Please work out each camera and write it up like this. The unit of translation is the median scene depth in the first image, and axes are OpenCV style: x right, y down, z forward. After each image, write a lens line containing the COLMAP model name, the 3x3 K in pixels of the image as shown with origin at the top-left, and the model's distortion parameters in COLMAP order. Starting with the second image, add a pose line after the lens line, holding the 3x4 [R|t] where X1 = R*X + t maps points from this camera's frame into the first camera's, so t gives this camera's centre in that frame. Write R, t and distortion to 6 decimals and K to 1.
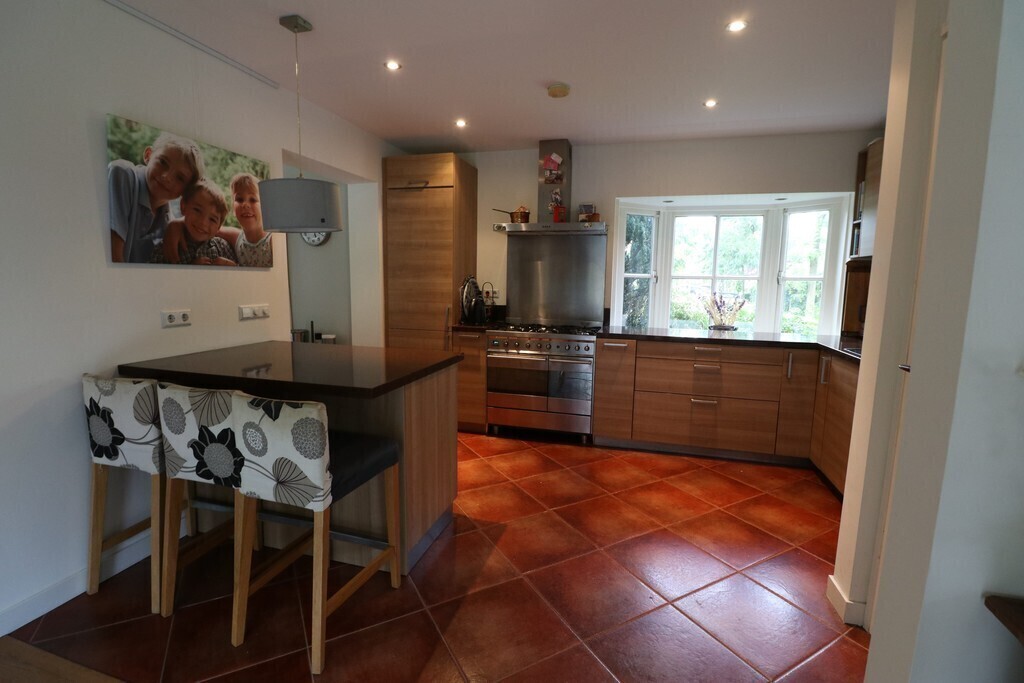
lens RADIAL K [[472.2, 0, 510.1], [0, 472.2, 342.0], [0, 0, 1]] dist [-0.005788, -0.008739]
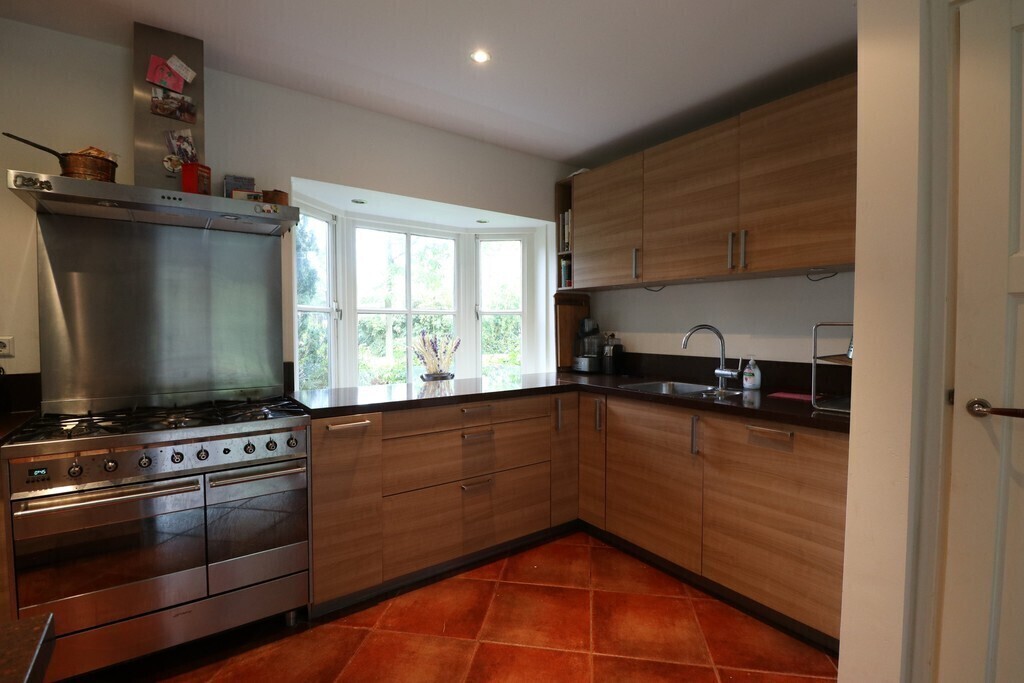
lens RADIAL K [[472.2, 0, 514.4], [0, 472.2, 341.2], [0, 0, 1]] dist [-0.005788, -0.008739]
pose [[0.613896, -0.040699, 0.788337, -0.085097], [0.113387, 0.992860, -0.037039, -0.046906], [-0.781201, 0.112125, 0.614128, 0.454865]]
